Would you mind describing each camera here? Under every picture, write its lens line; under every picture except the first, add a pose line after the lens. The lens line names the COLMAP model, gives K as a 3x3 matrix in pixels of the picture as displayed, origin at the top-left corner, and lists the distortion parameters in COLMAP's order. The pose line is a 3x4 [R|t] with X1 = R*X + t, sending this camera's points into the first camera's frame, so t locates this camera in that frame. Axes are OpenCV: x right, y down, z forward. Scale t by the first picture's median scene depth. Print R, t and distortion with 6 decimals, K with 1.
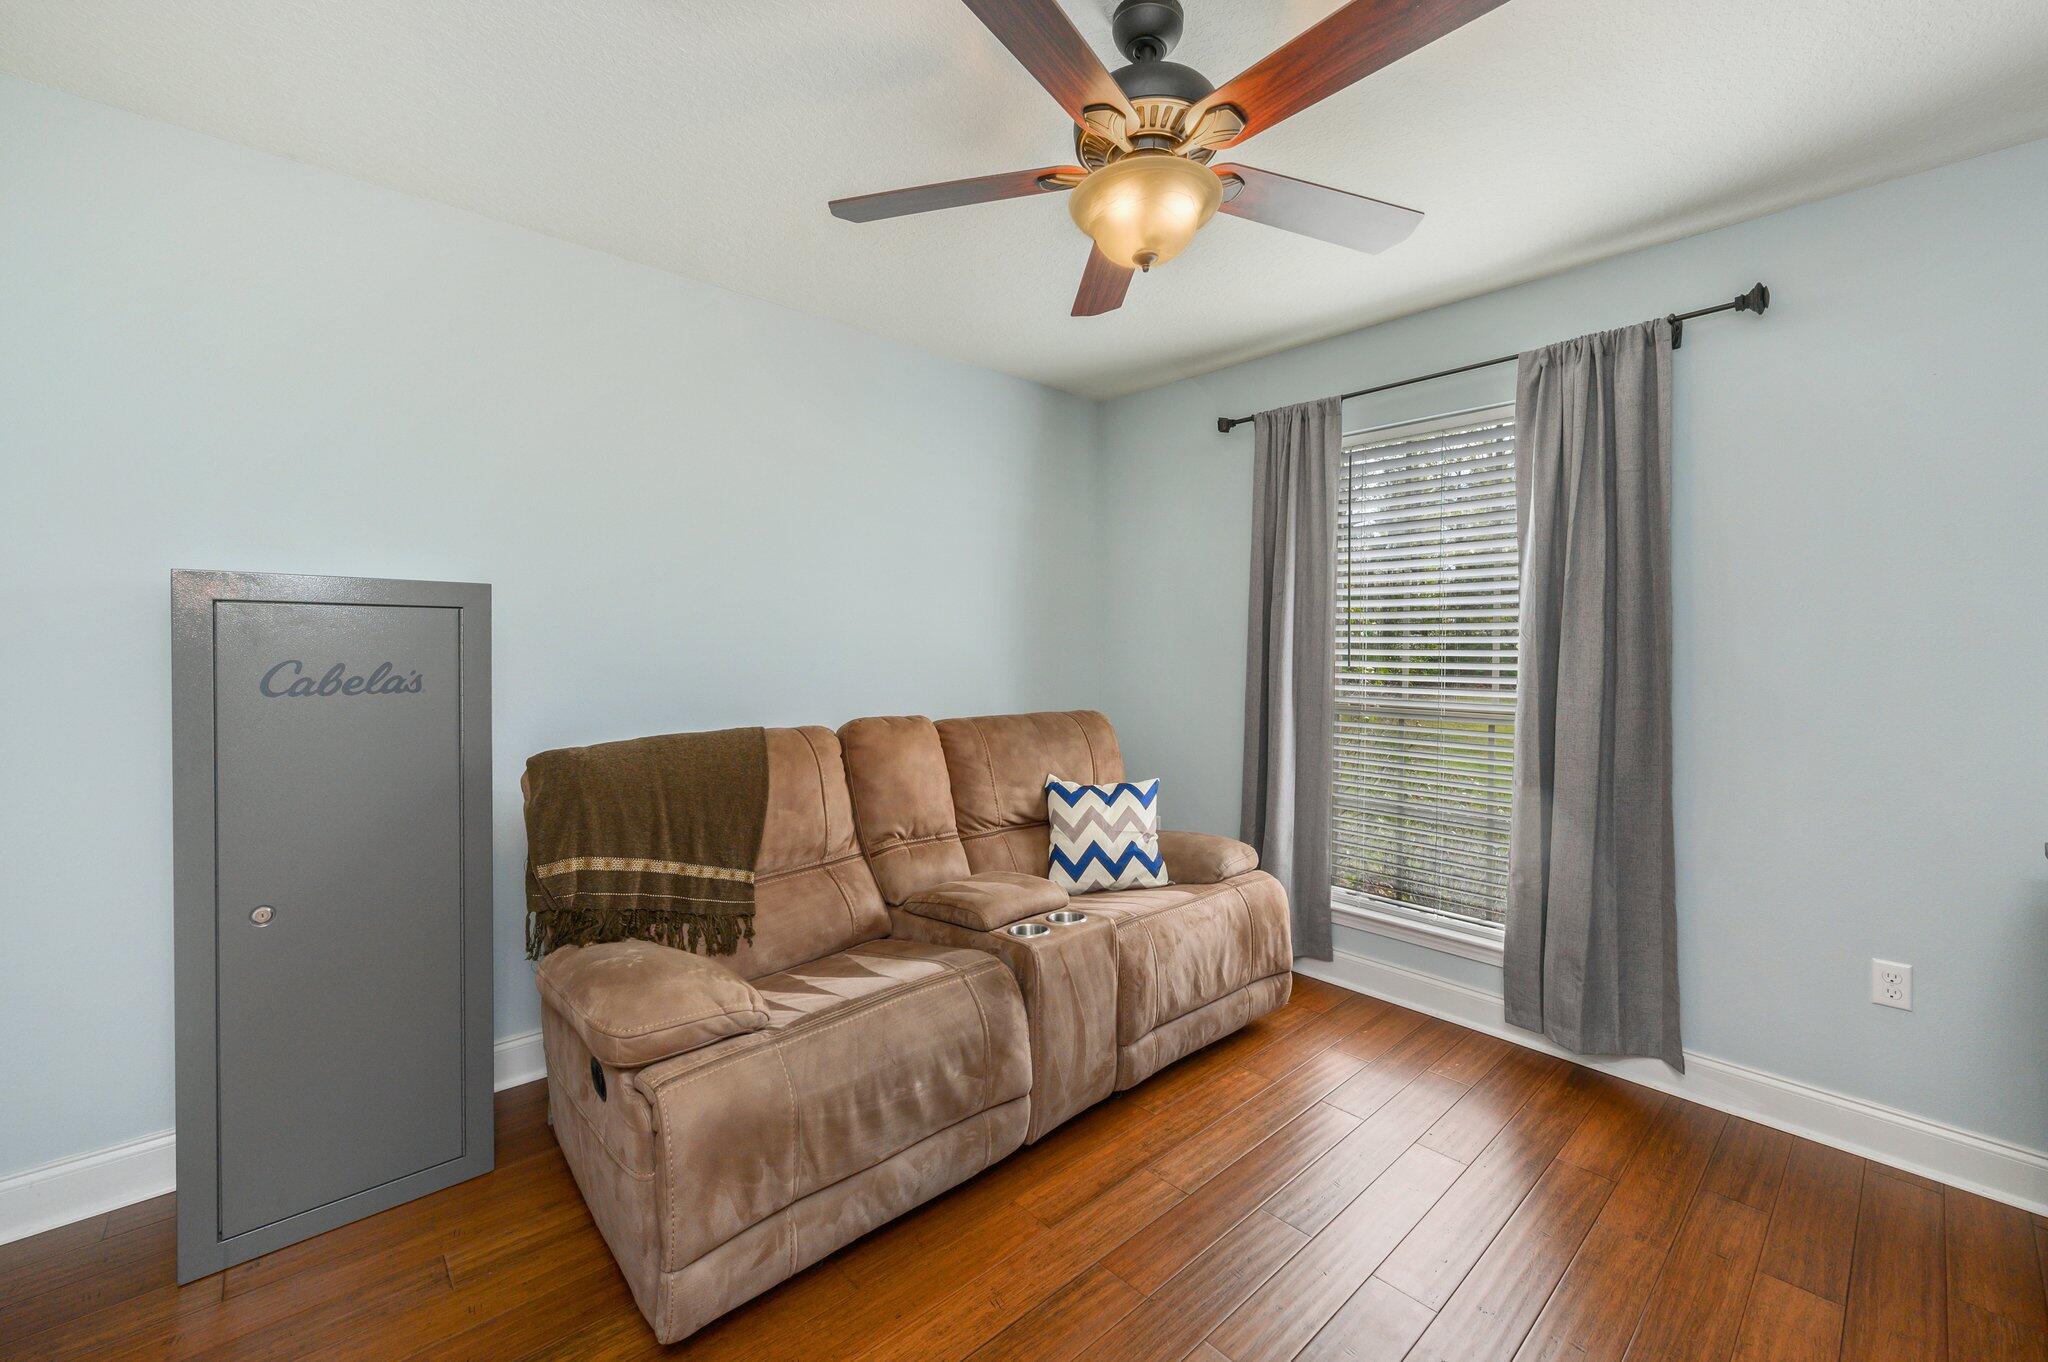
lens RADIAL K [[821.7, 0, 1025.7], [0, 821.7, 654.8], [0, 0, 1]] dist [0.000587, 0.000148]
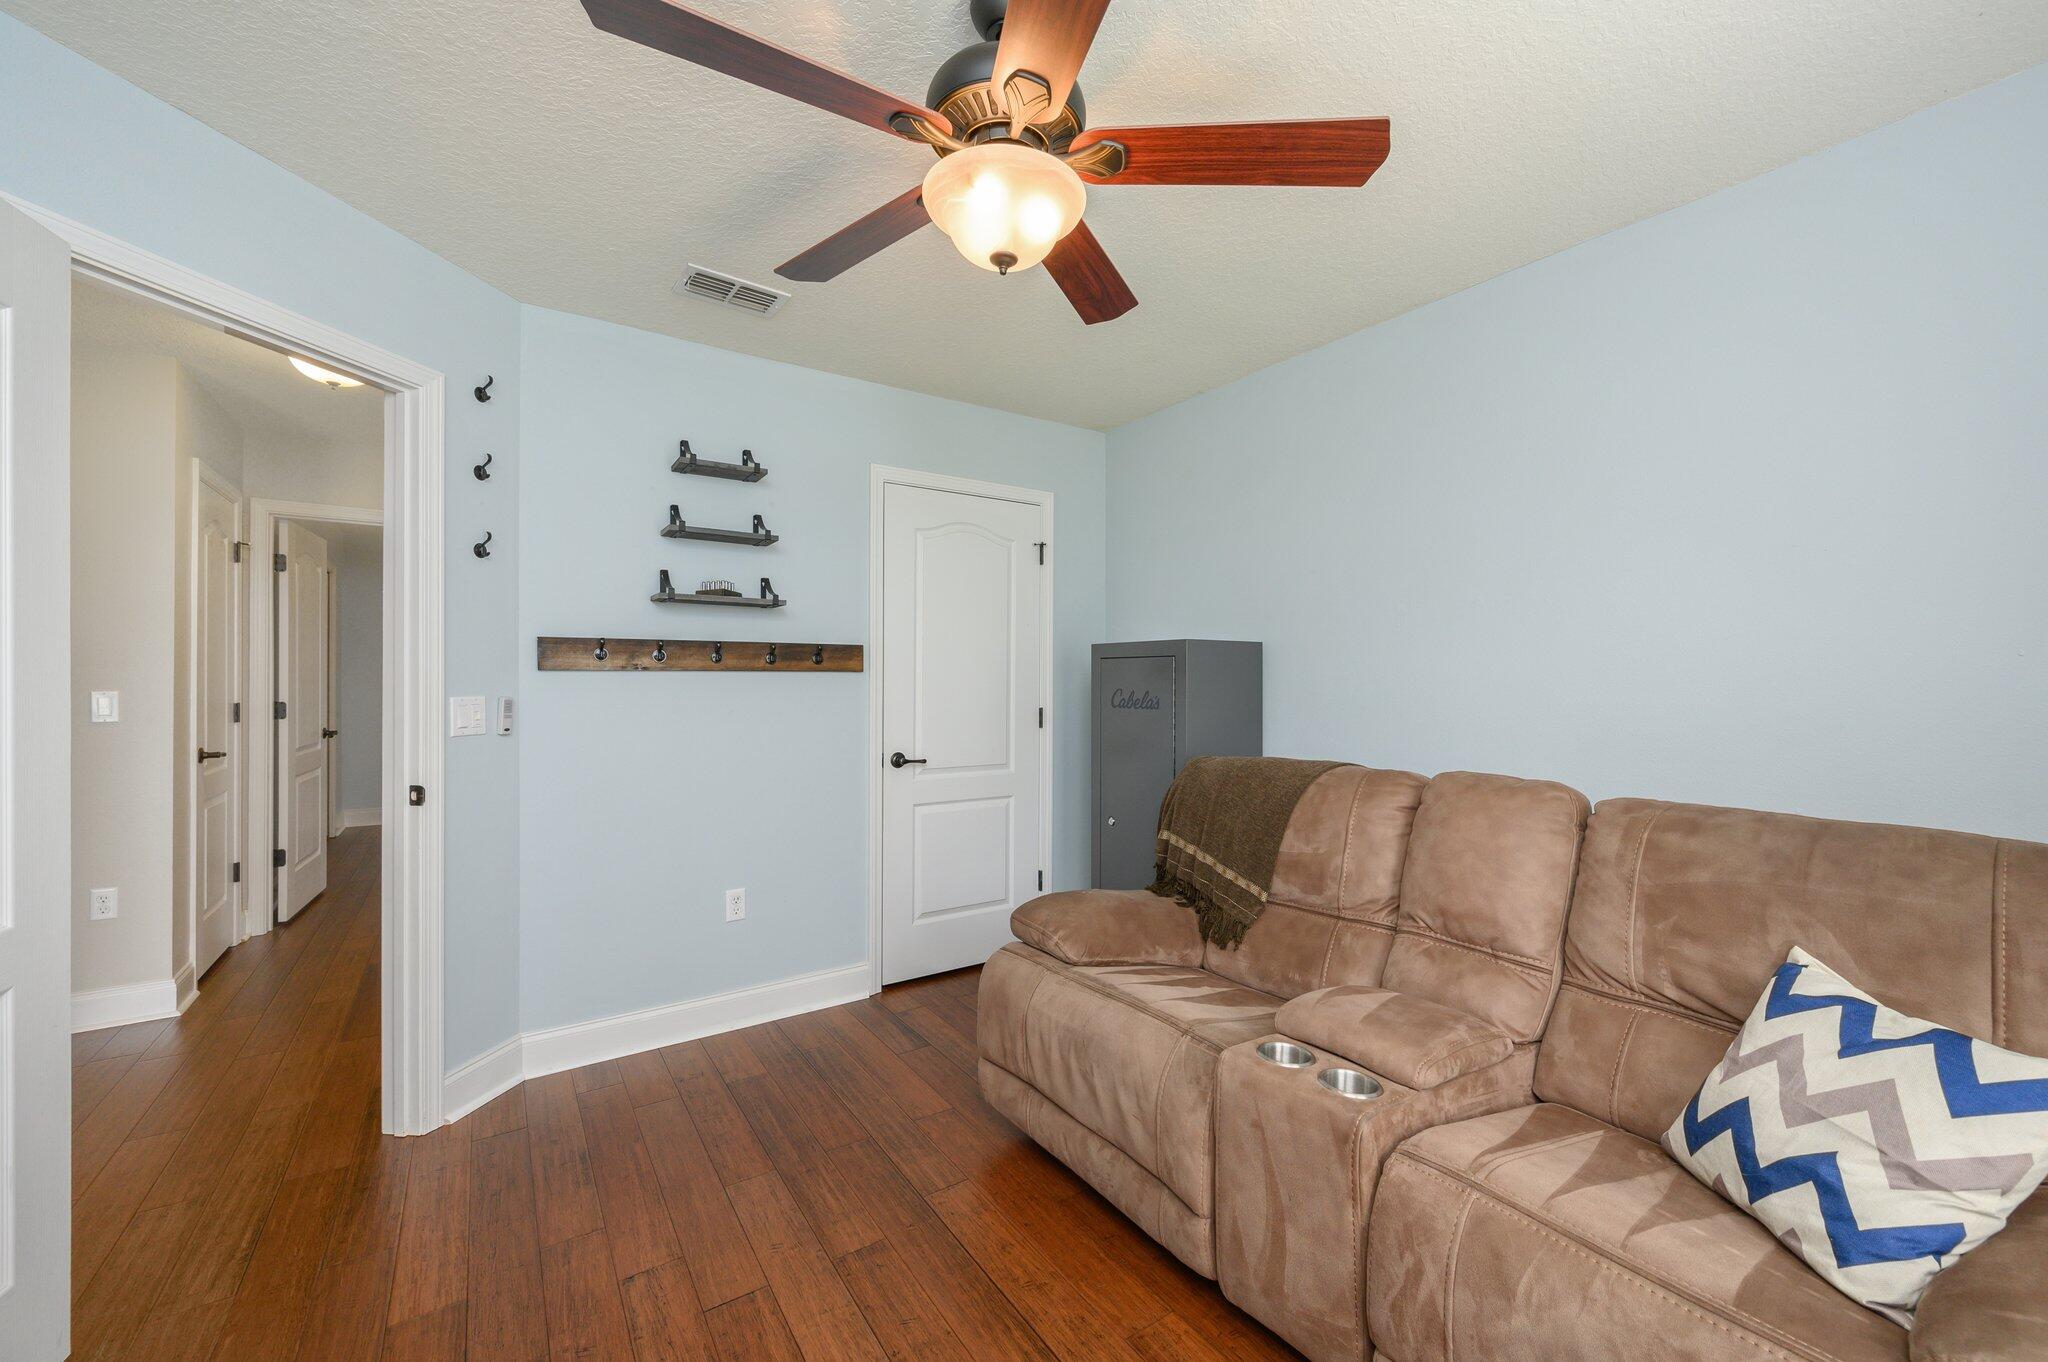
lens RADIAL K [[800.7, 0, 1024.0], [0, 800.7, 681.0], [0, 0, 1]] dist [-0.000784, -0.000064]
pose [[-0.145307, -0.003445, -0.989381, 0.650792], [-0.010949, 0.999938, -0.001874, -0.003266], [0.989326, 0.010560, -0.145336, 0.732472]]
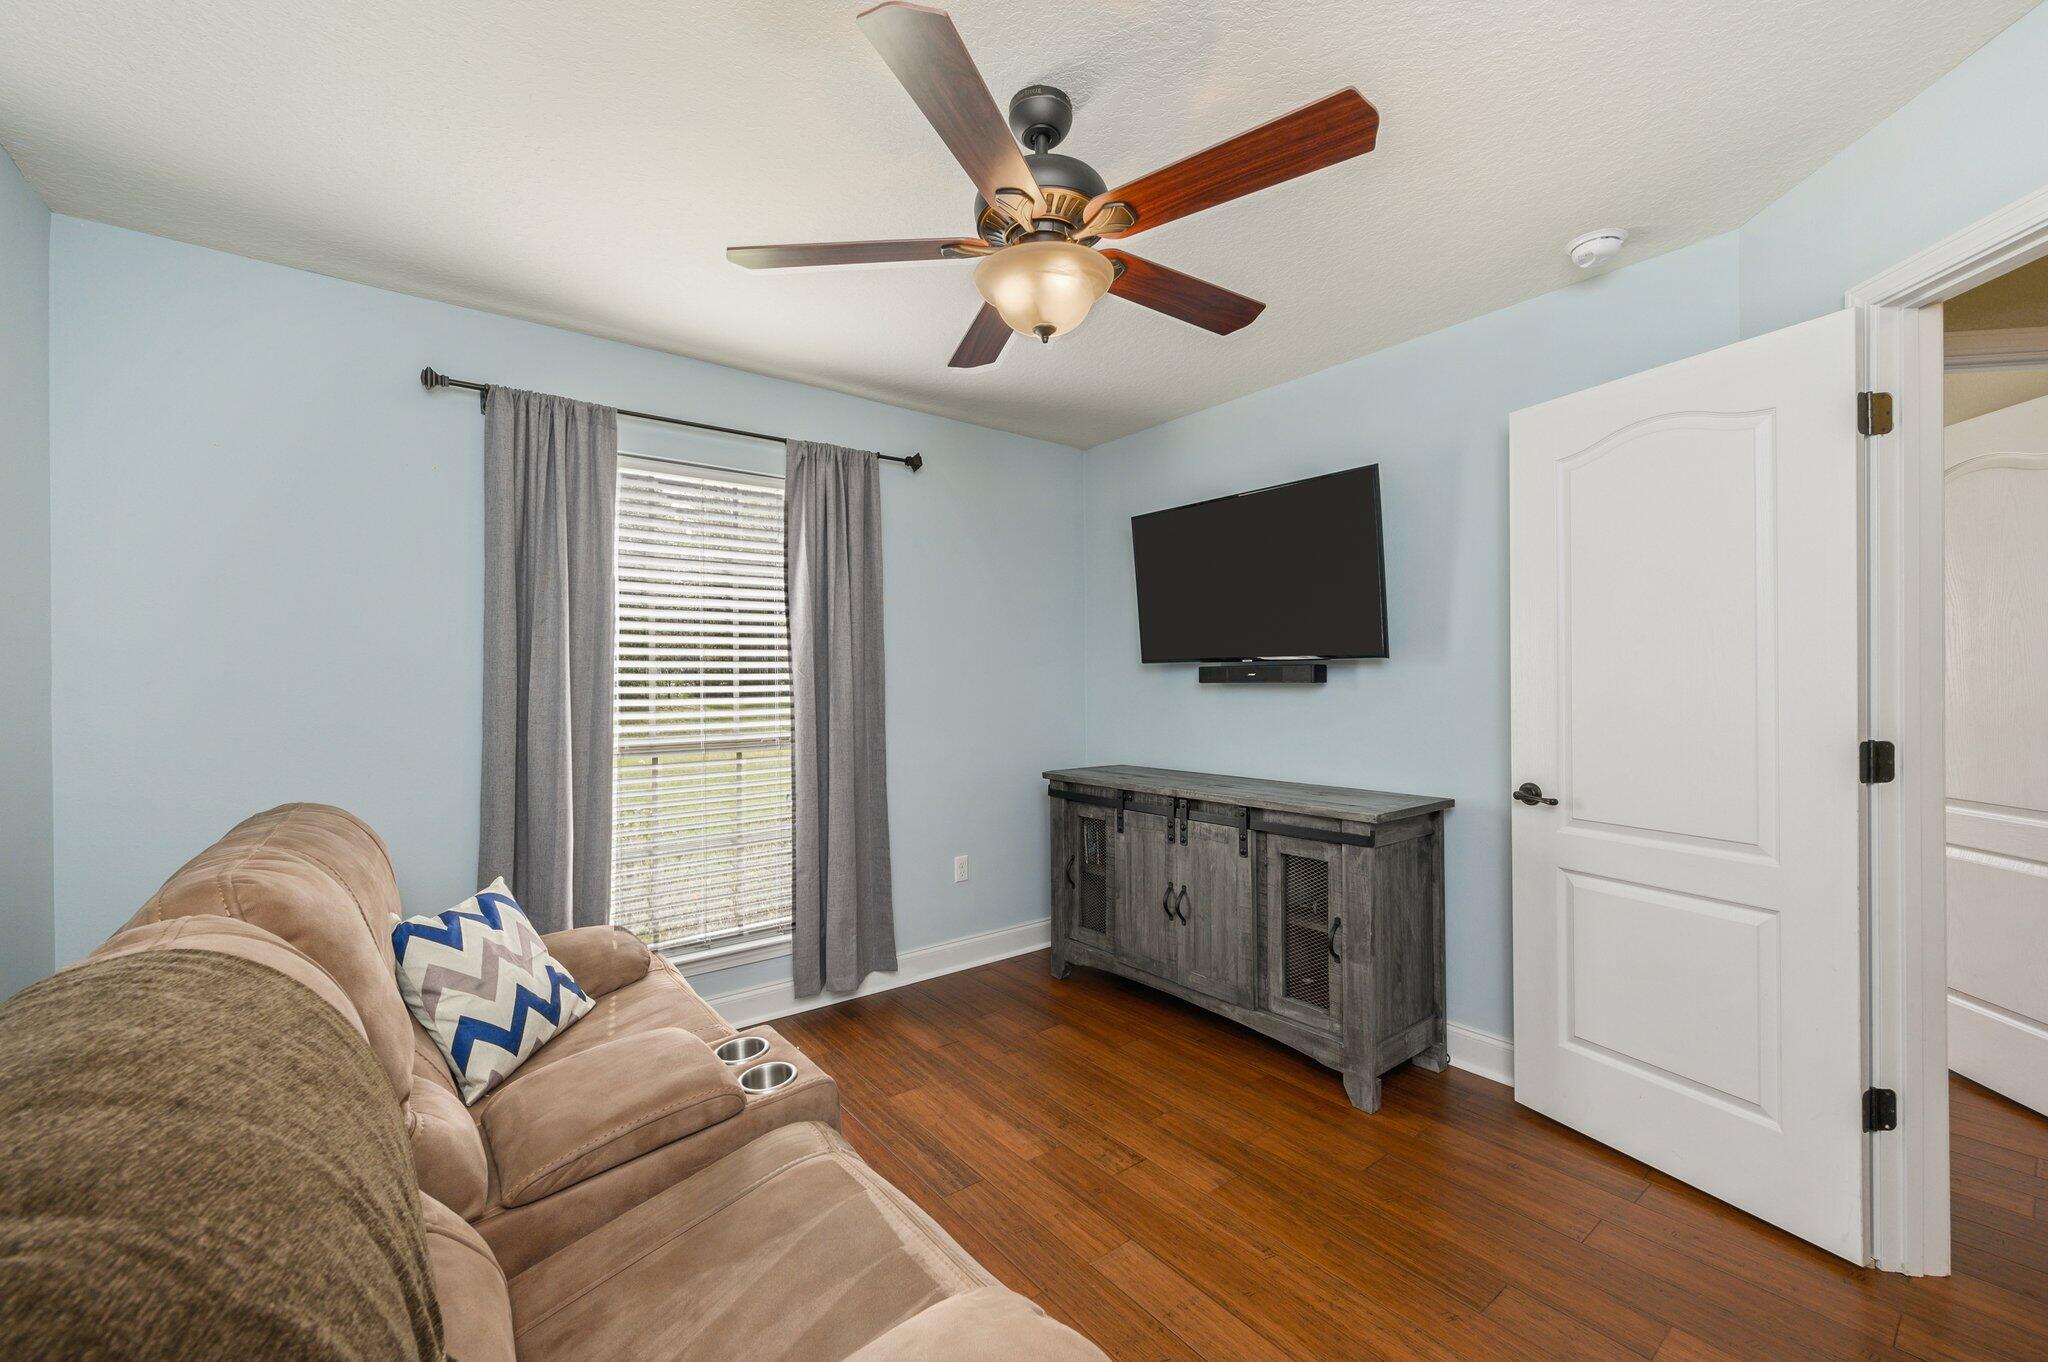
lens RADIAL K [[800.7, 0, 1024.0], [0, 800.7, 681.0], [0, 0, 1]] dist [-0.000784, -0.000064]
pose [[0.092679, -0.007237, 0.995670, -0.570632], [0.018470, 0.999814, 0.005548, -0.013332], [-0.995525, 0.017876, 0.092796, 0.591391]]
